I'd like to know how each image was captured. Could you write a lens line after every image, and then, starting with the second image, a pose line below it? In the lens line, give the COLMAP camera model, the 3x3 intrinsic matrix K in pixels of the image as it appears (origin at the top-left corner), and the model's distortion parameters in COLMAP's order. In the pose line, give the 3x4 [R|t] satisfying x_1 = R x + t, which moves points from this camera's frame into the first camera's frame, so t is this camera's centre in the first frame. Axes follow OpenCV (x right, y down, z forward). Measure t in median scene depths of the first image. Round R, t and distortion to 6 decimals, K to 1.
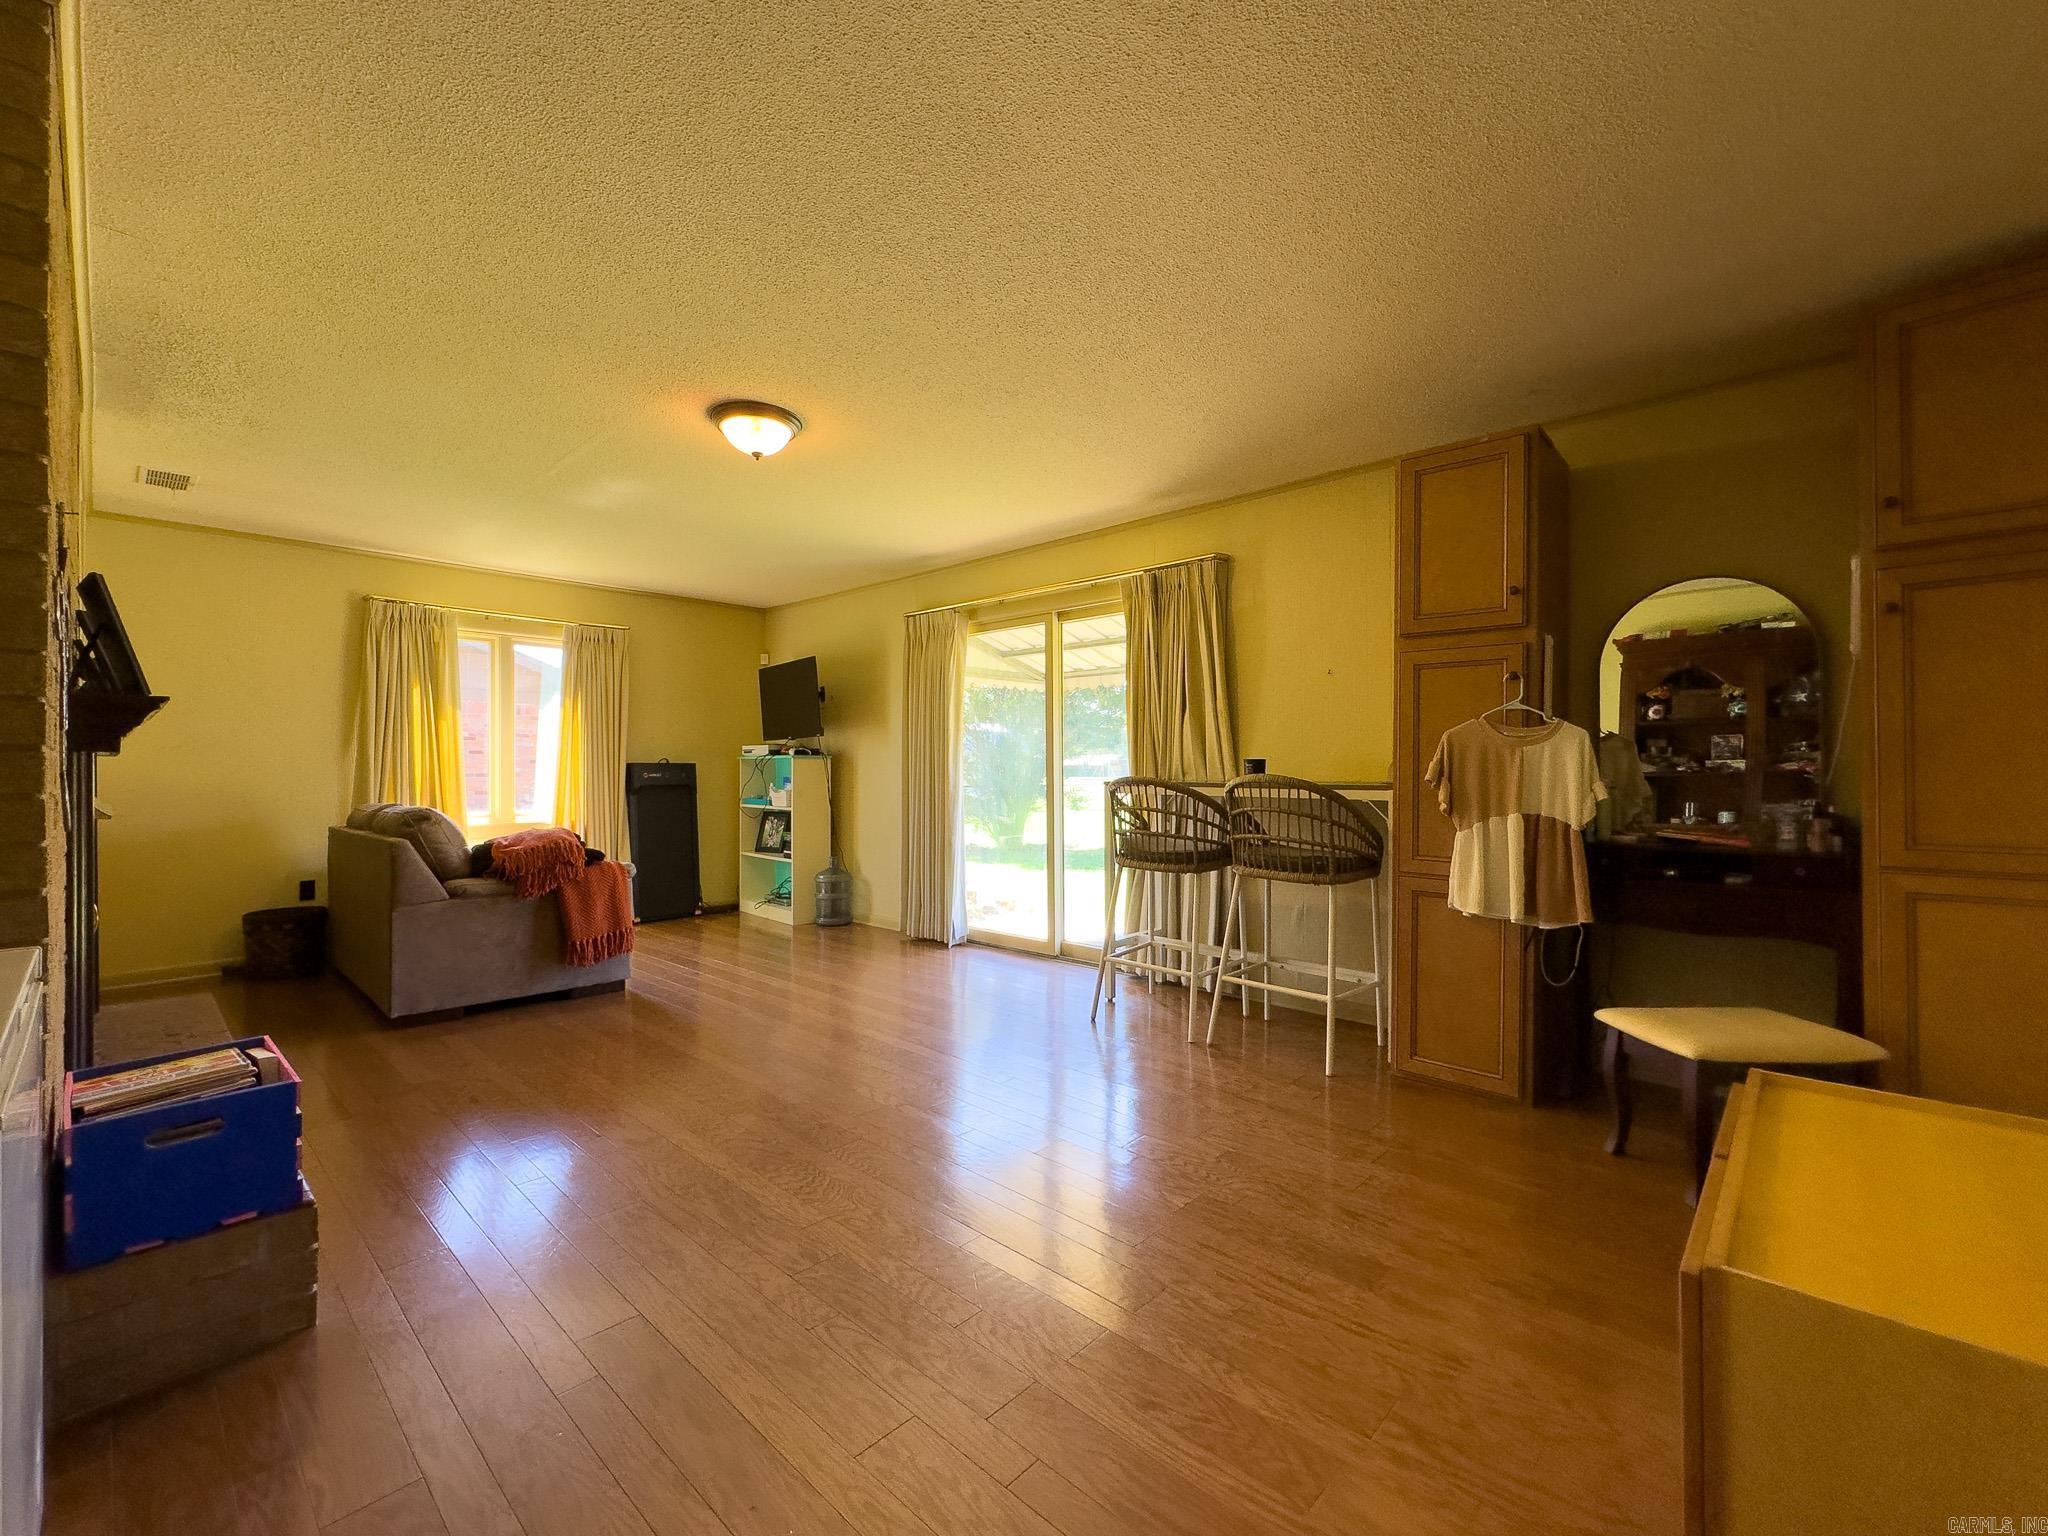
lens RADIAL K [[836.7, 0, 1087.1], [0, 836.7, 764.7], [0, 0, 1]] dist [-0.001745, -0.000067]
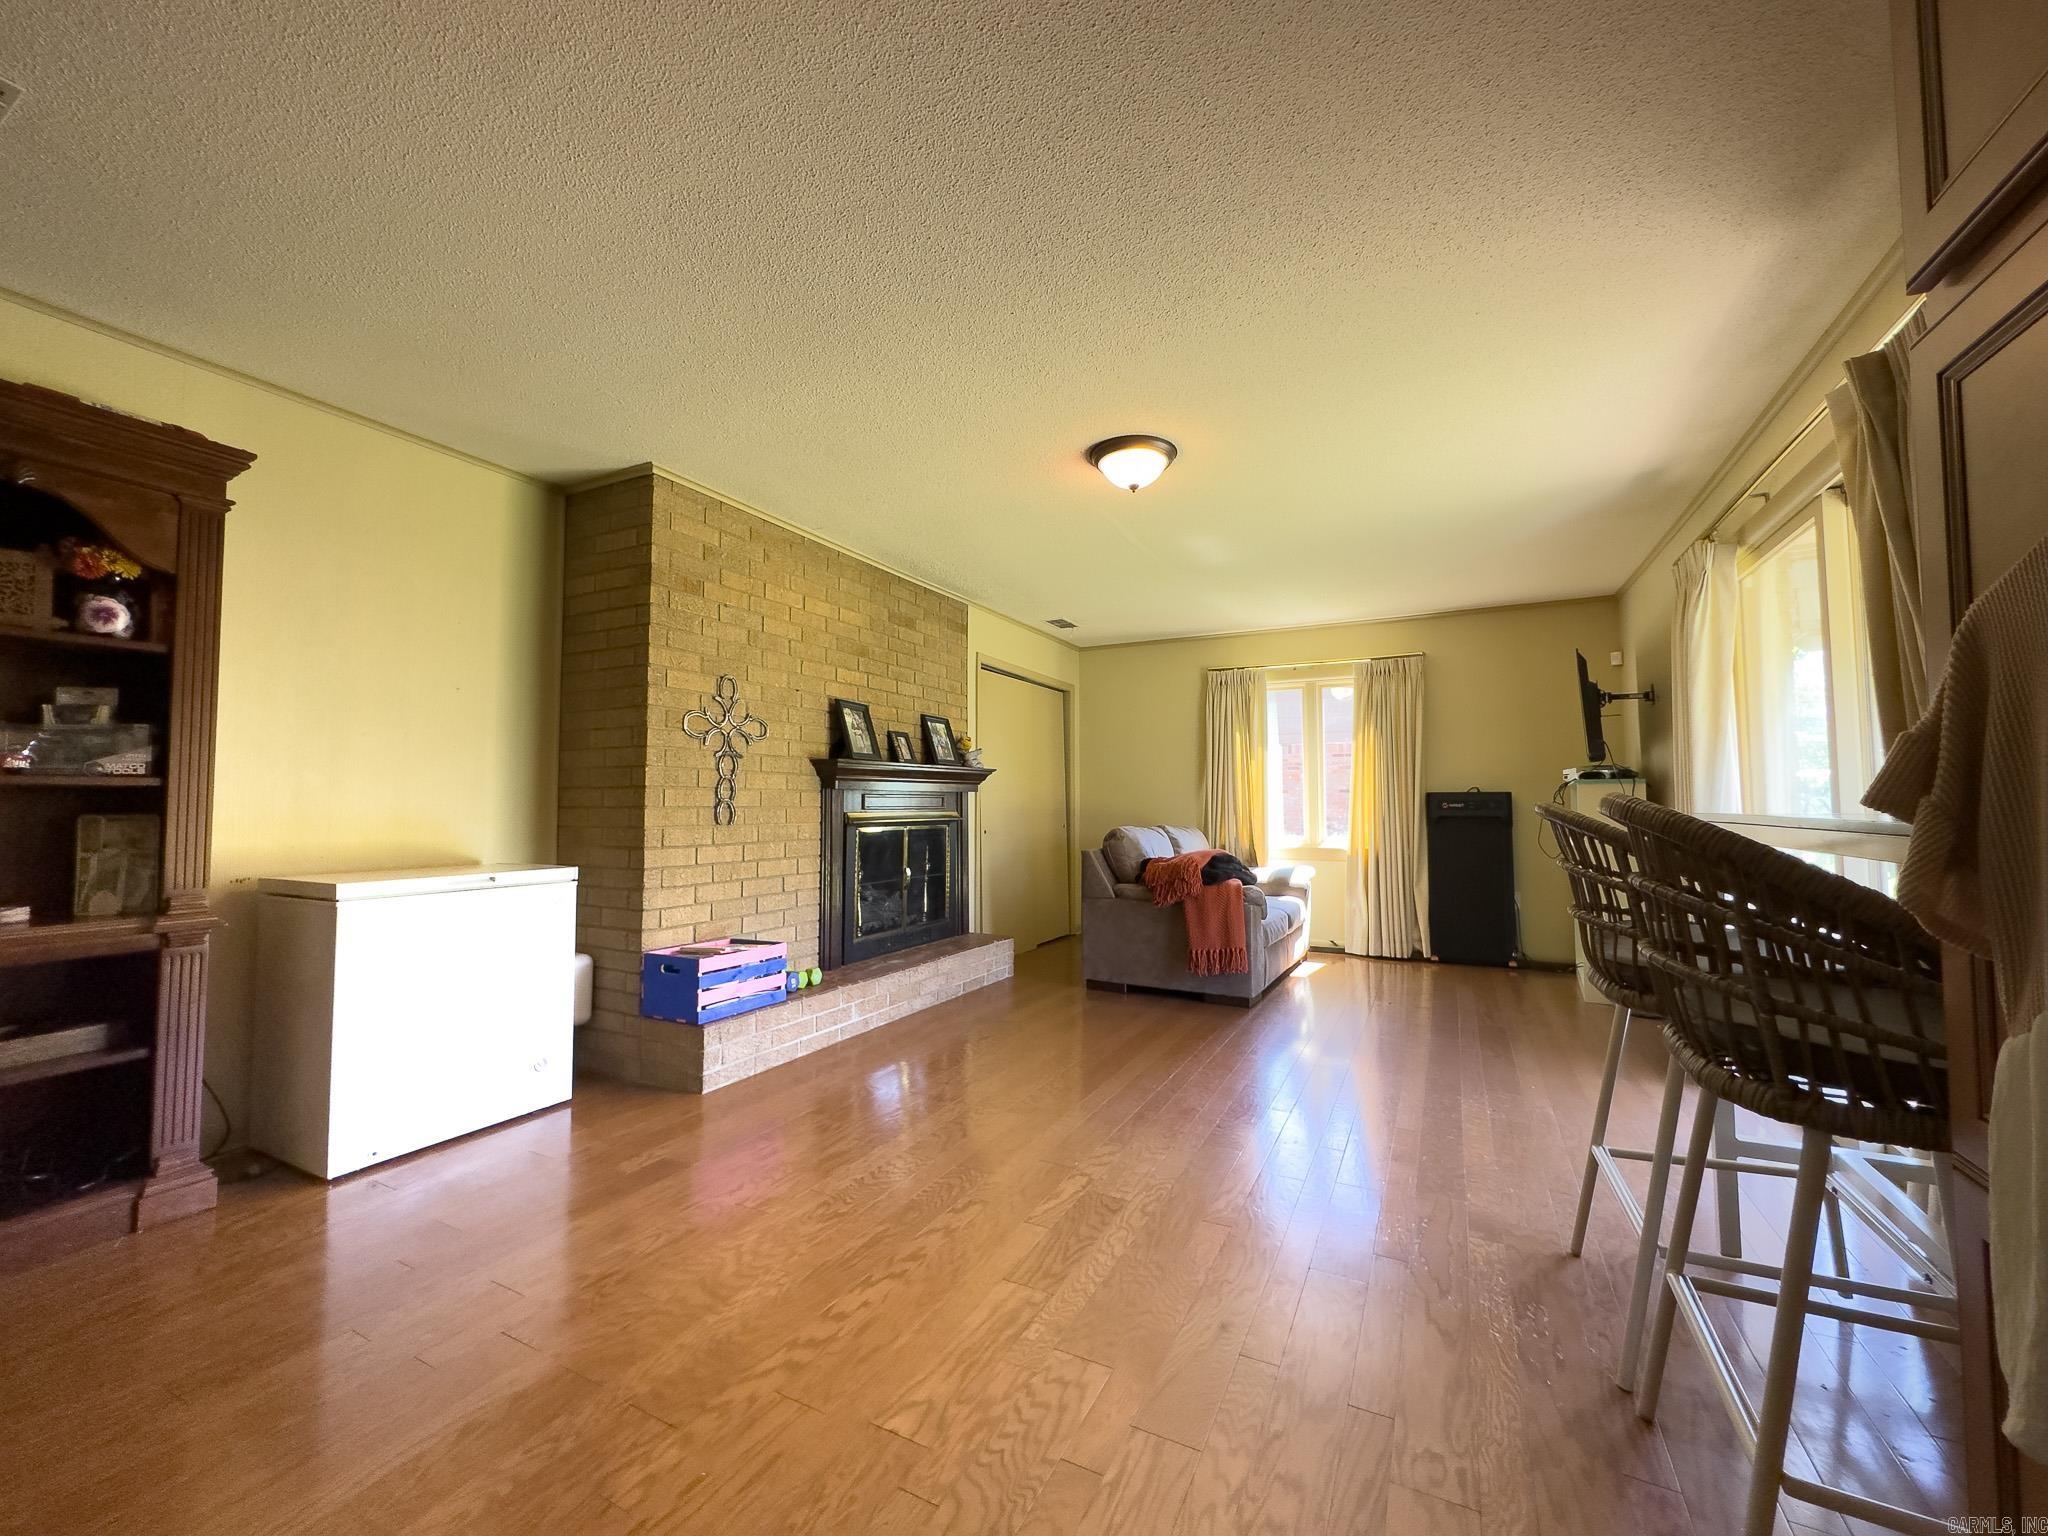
lens RADIAL K [[836.7, 0, 1023.5], [0, 836.7, 767.9], [0, 0, 1]] dist [-0.001745, -0.000067]
pose [[0.242020, -0.042822, -0.969326, 0.318595], [0.006479, 0.999075, -0.042519, 0.008877], [0.970250, 0.004010, 0.242074, 0.365579]]
